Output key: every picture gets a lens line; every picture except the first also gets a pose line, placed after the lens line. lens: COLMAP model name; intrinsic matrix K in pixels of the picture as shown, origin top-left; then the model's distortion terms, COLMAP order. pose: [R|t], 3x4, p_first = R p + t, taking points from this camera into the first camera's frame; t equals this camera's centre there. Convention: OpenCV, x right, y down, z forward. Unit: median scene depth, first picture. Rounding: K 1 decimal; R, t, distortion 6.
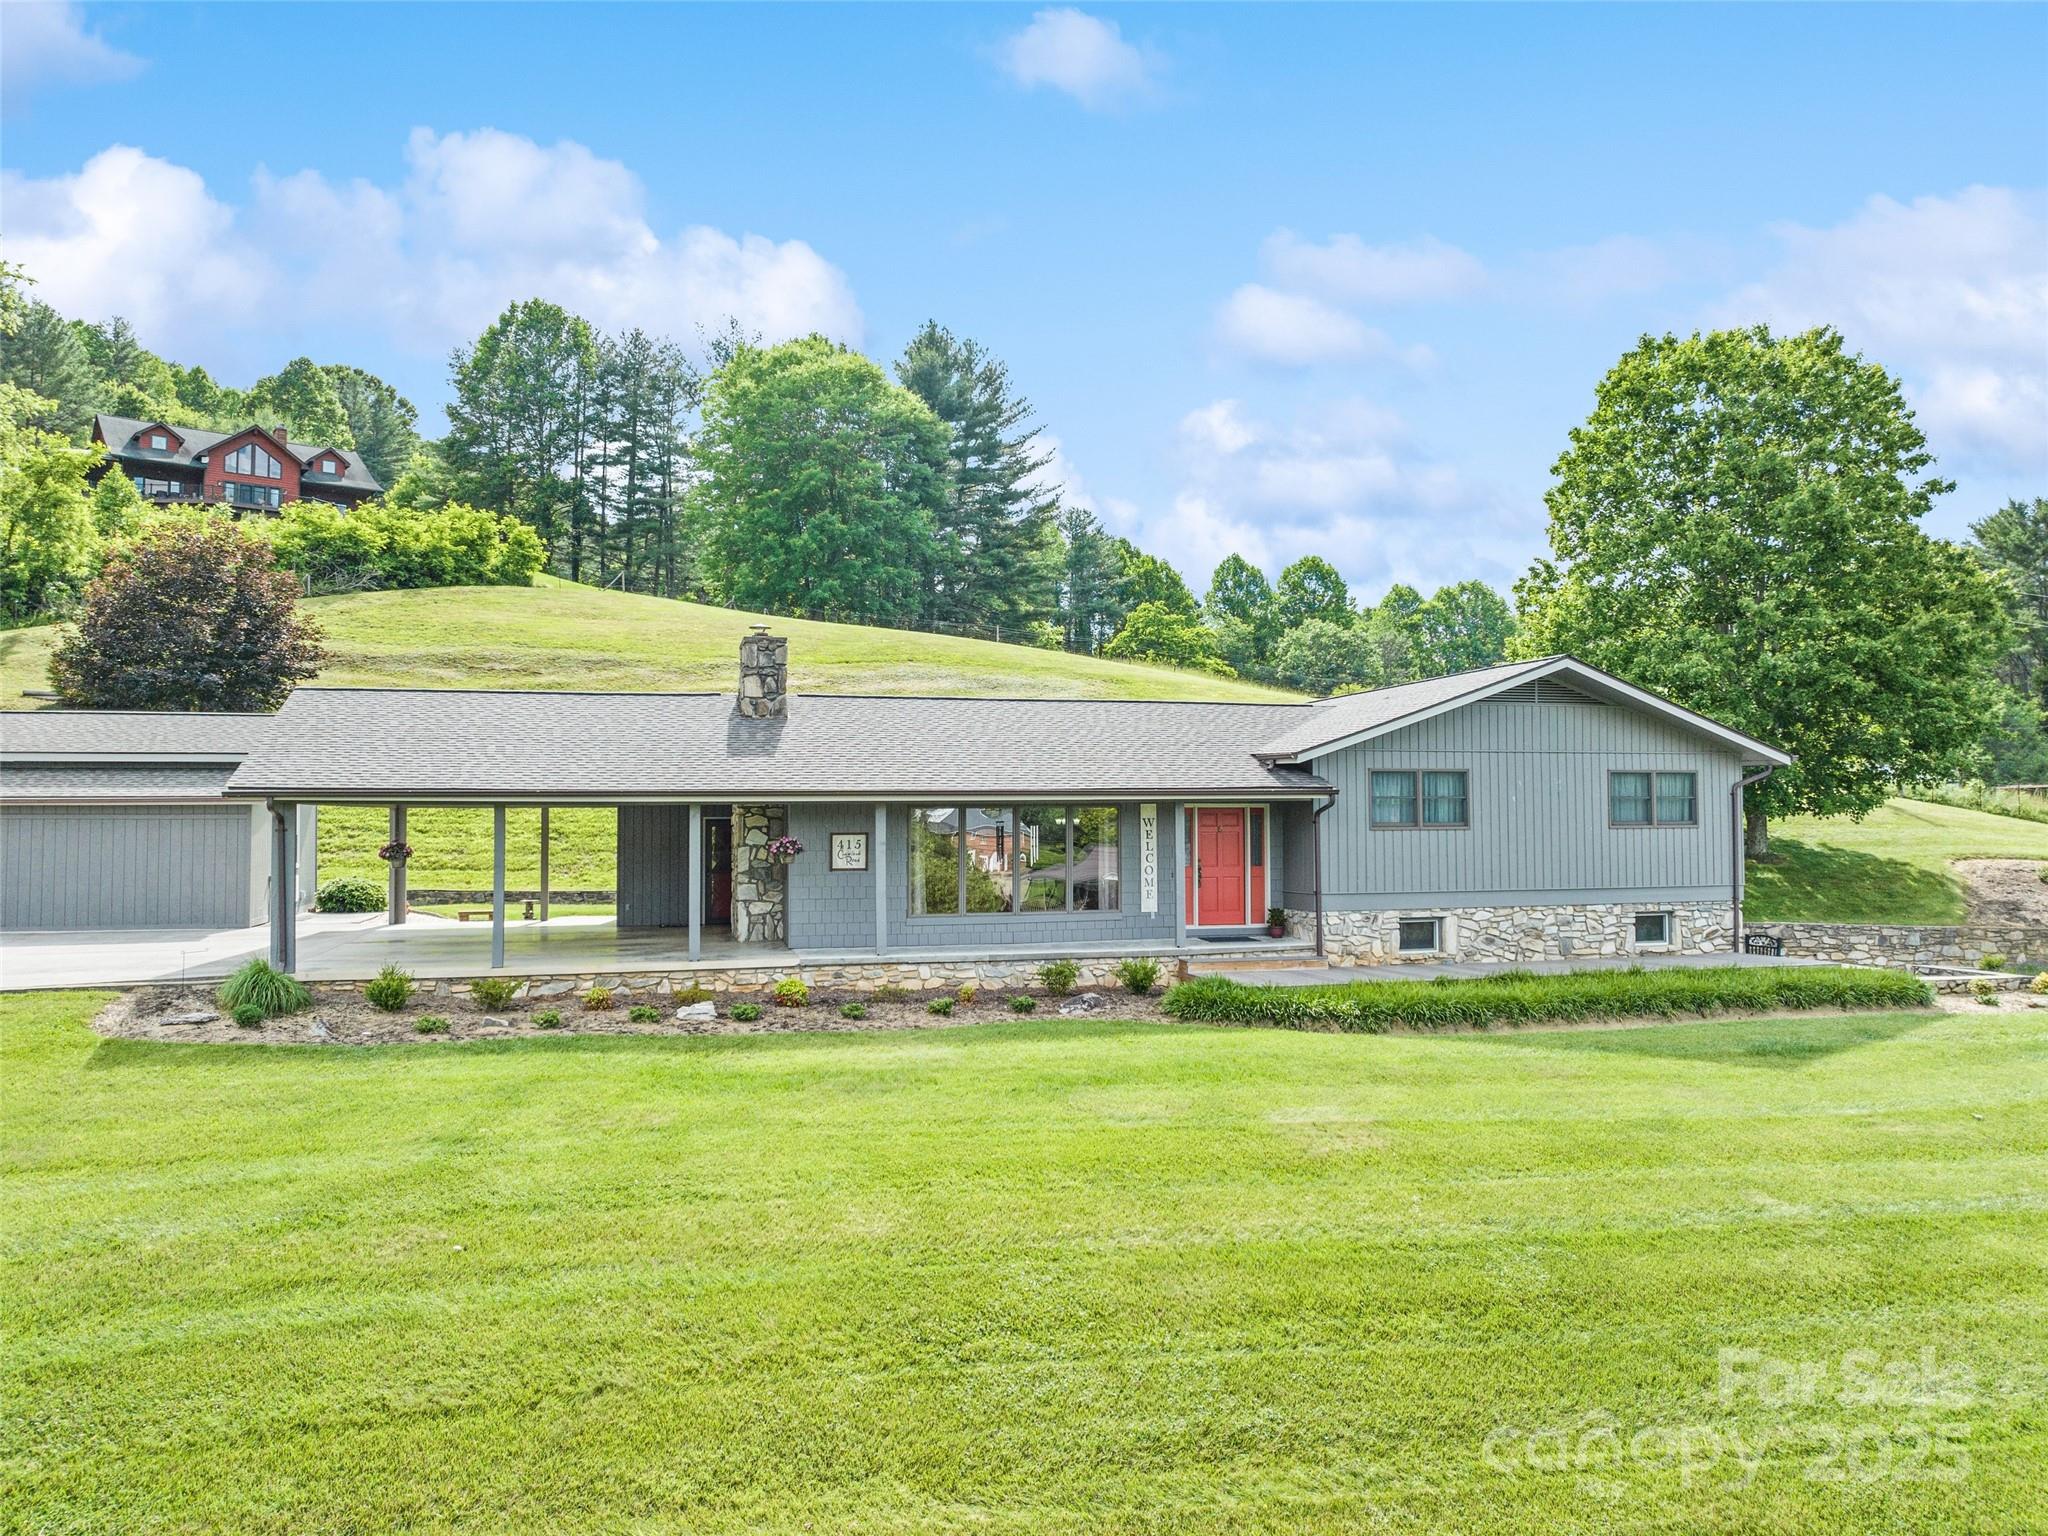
lens RADIAL K [[1458.5, 0, 1016.9], [0, 1458.5, 782.4], [0, 0, 1]] dist [-0.040399, -0.002168]
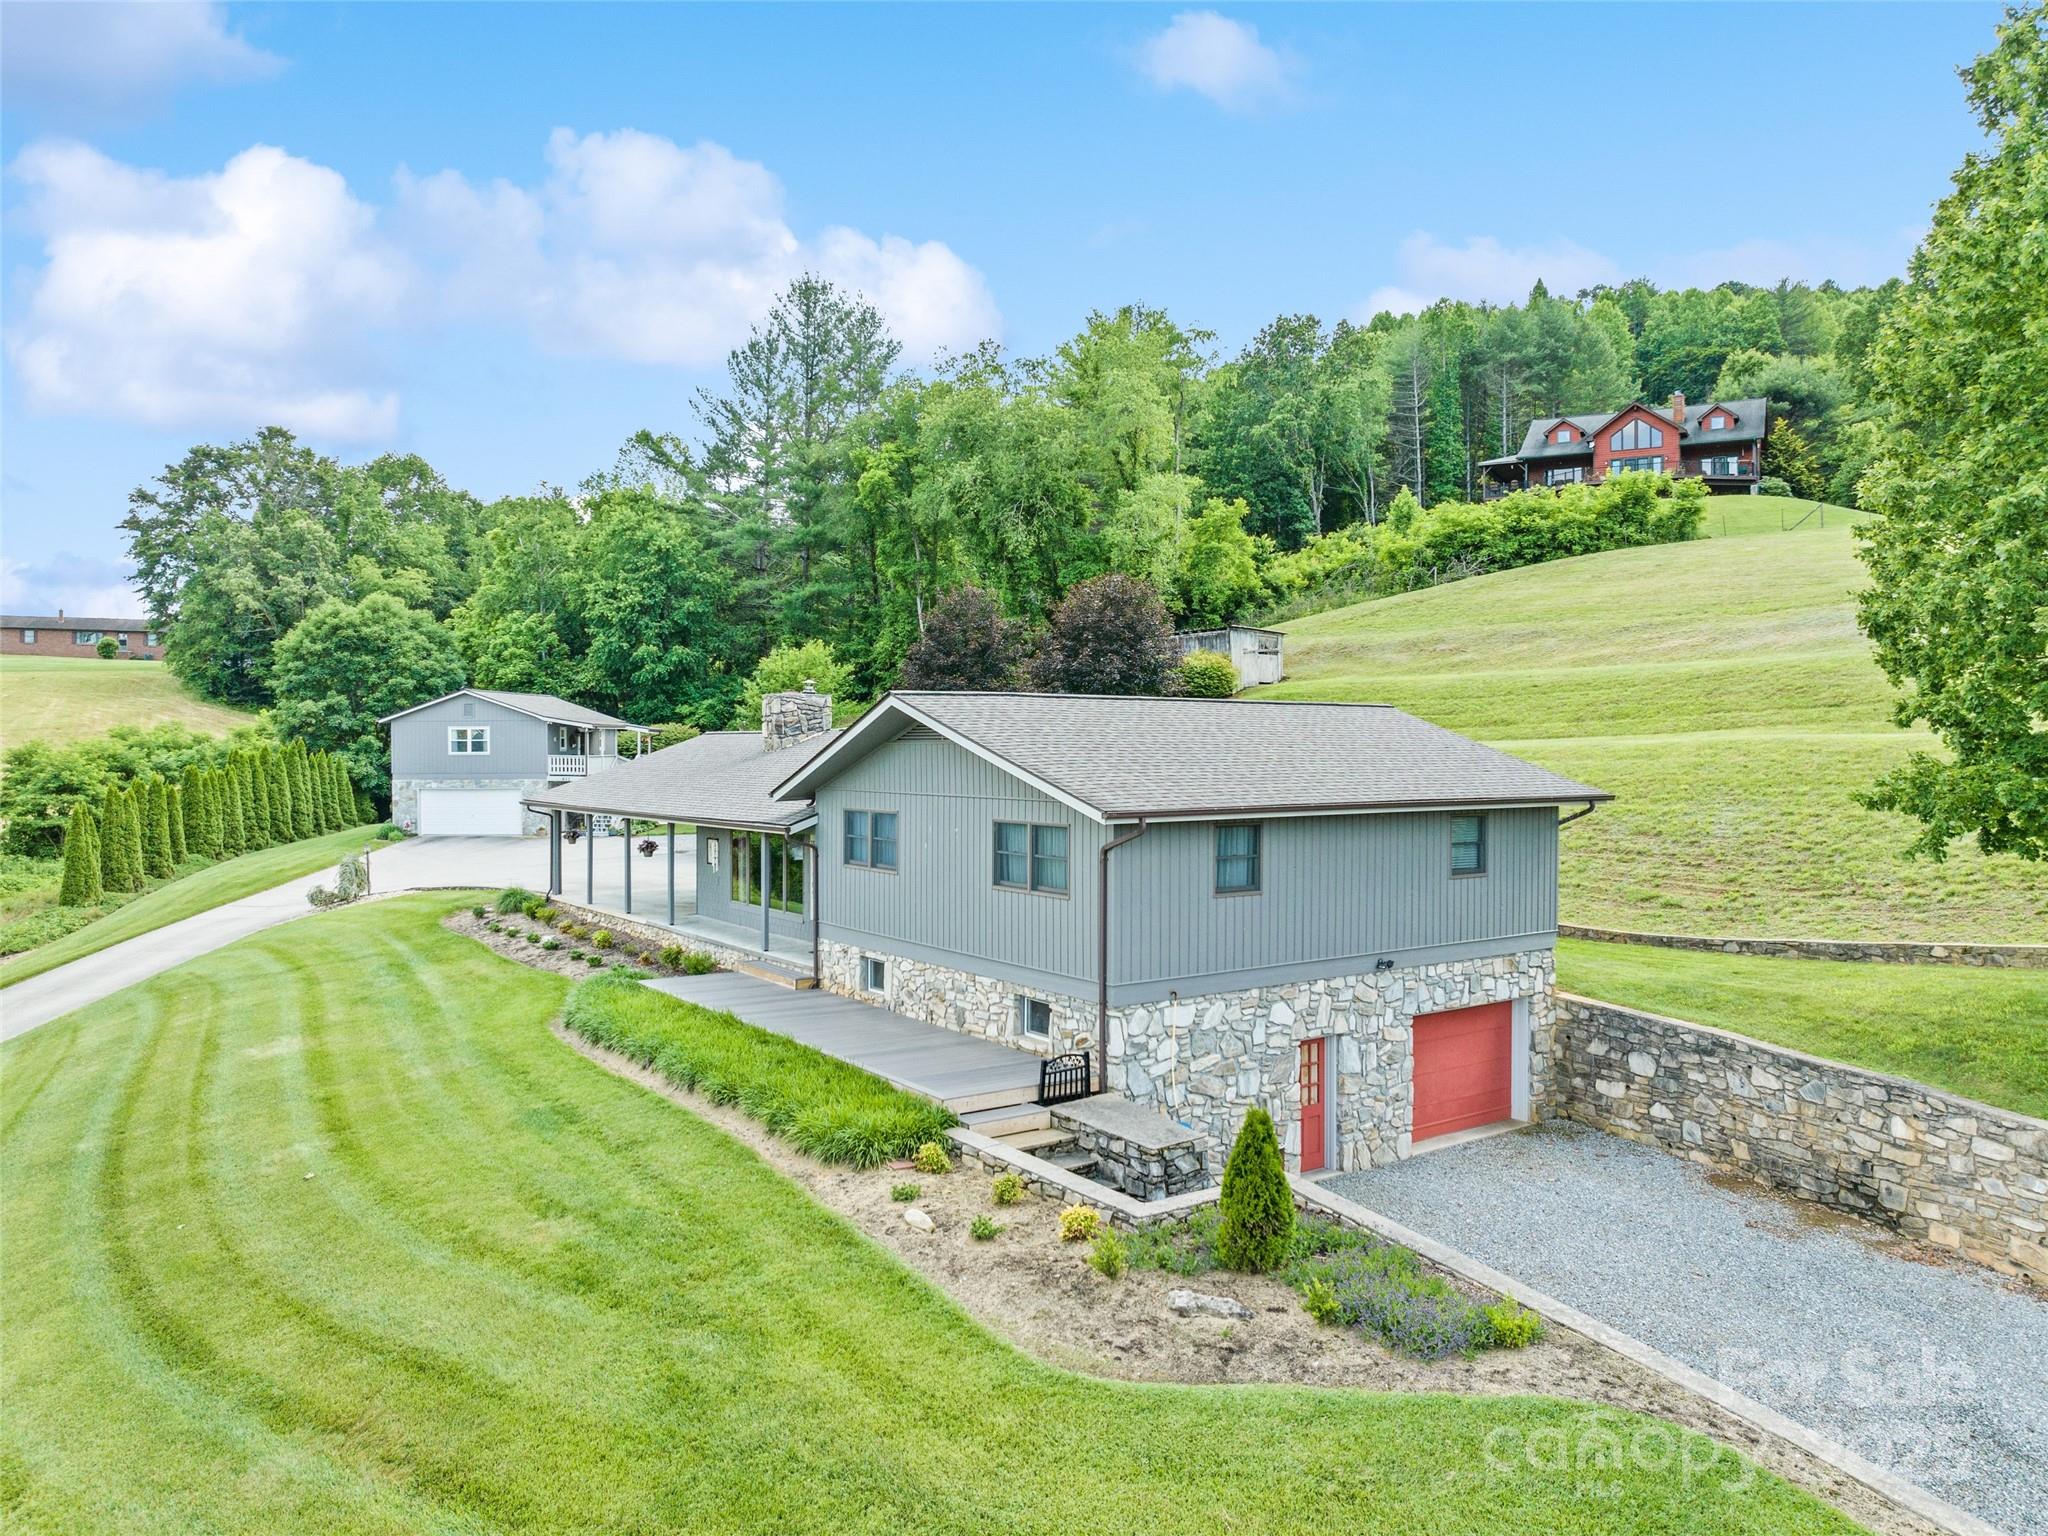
lens RADIAL K [[1427.6, 0, 1024.0], [0, 1427.6, 768.0], [0, 0, 1]] dist [-0.033463, -0.025554]
pose [[0.357499, 0.019181, -0.933716, 1.189632], [0.023124, 0.999301, 0.029382, -0.062021], [0.933627, -0.032095, 0.356806, 0.727601]]
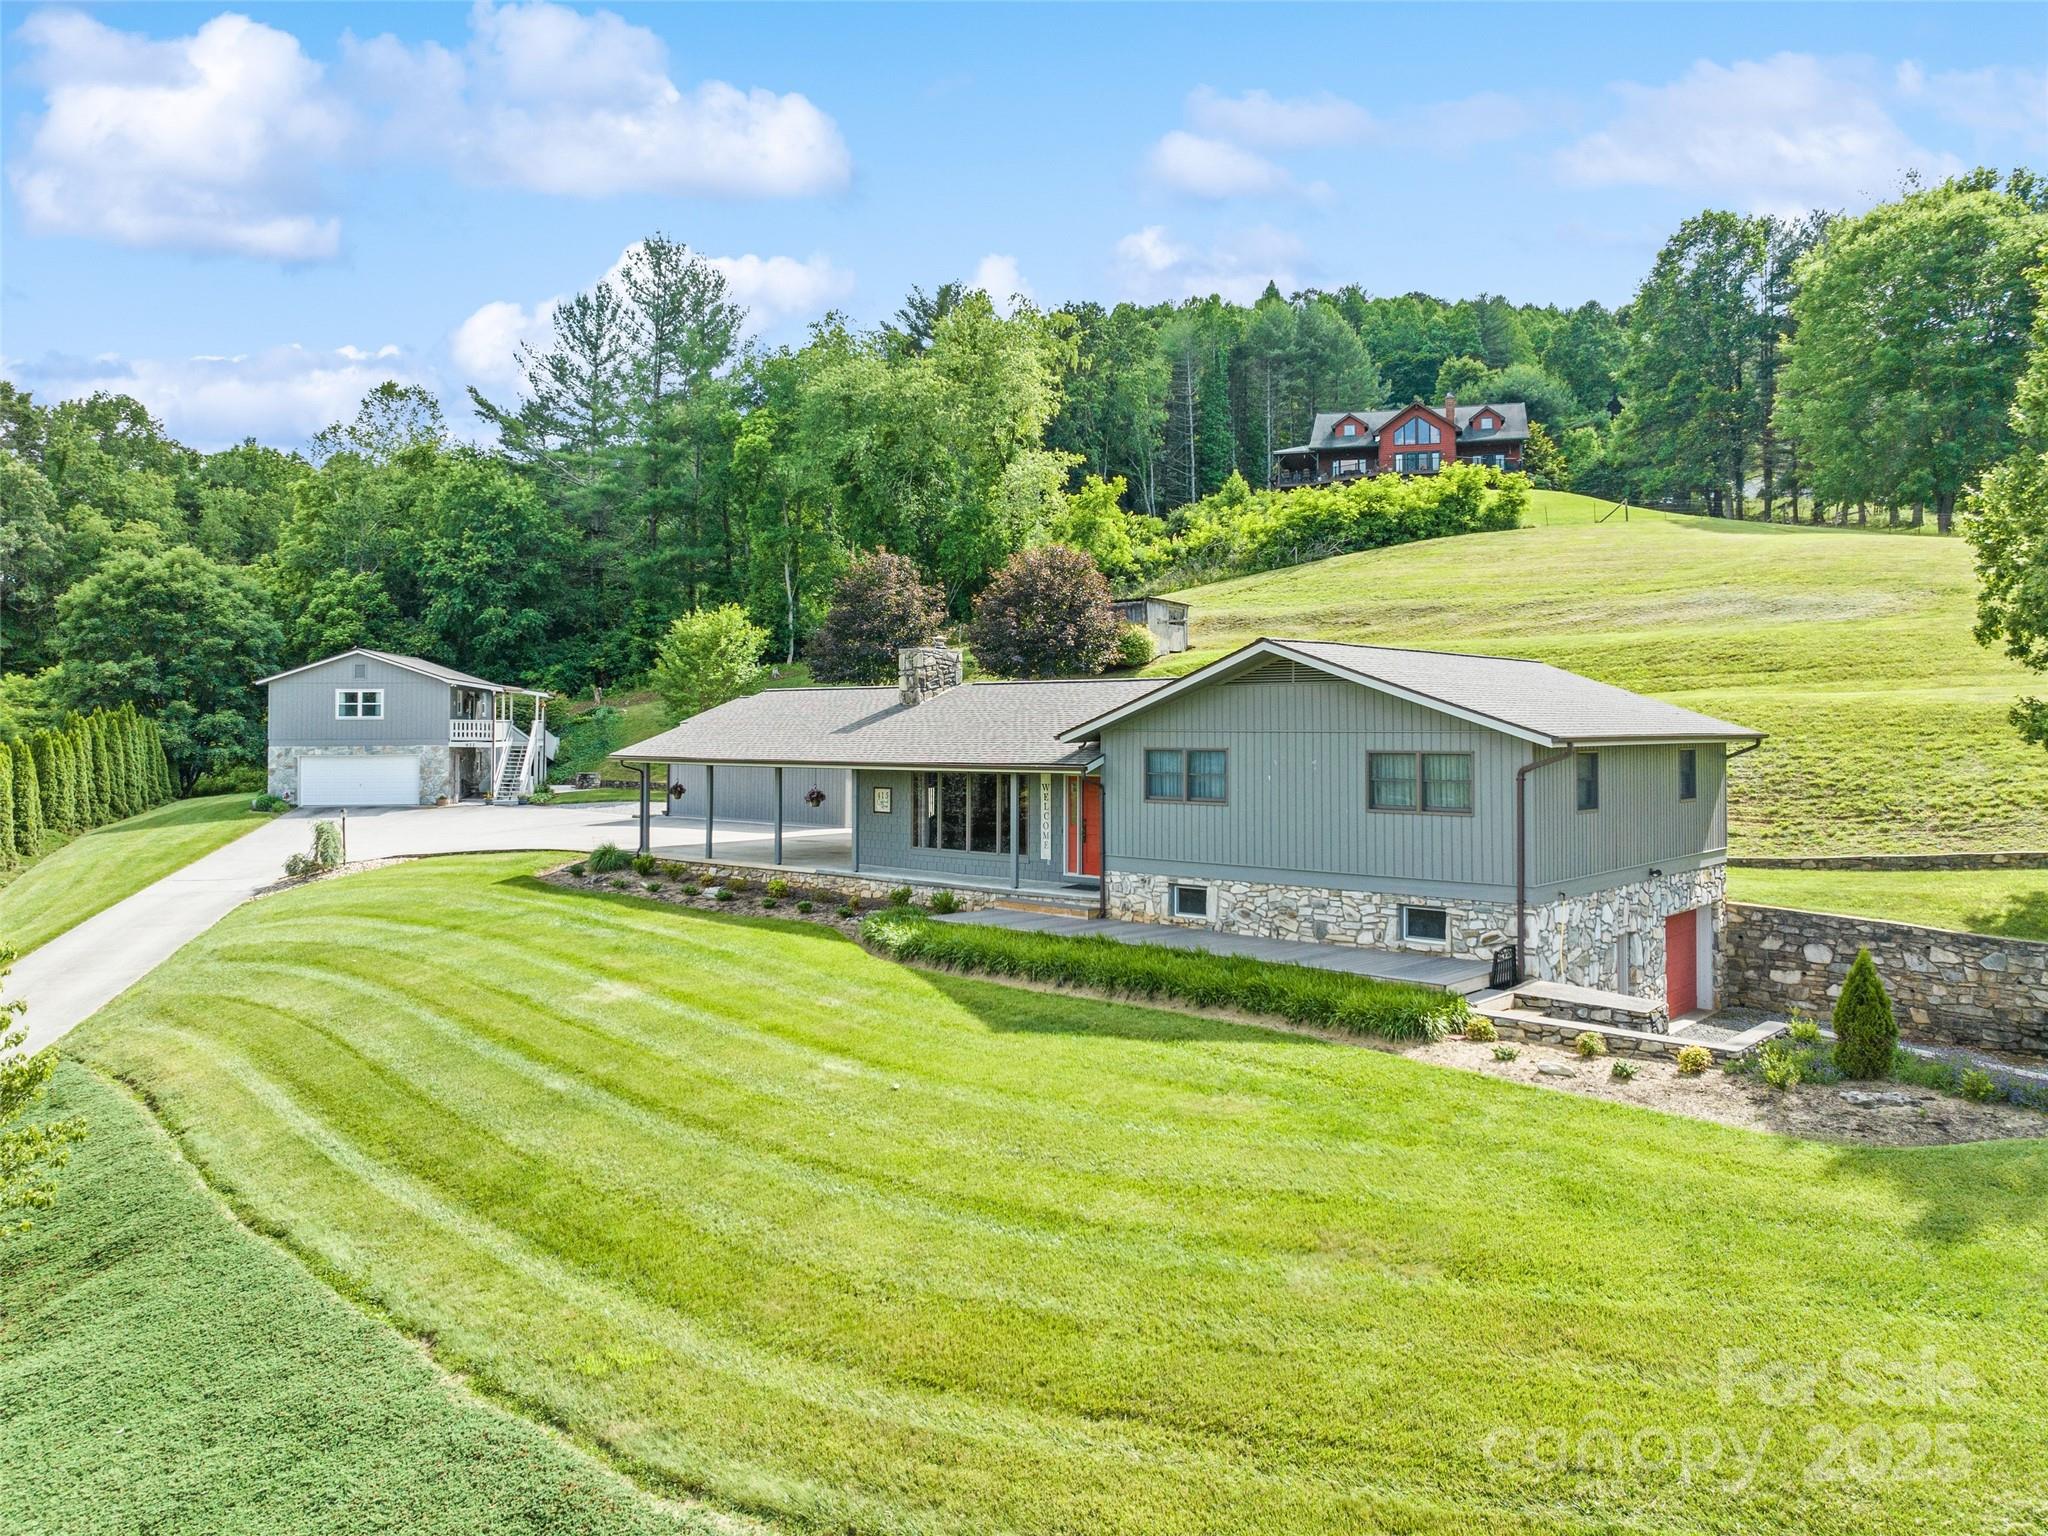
lens RADIAL K [[1454.2, 0, 1018.9], [0, 1454.2, 707.9], [0, 0, 1]] dist [-0.044185, 0.006391]
pose [[0.552438, -0.005468, -0.833536, 1.076336], [0.018846, 0.999805, 0.005932, -0.046079], [0.833341, -0.018986, 0.552433, 0.290744]]
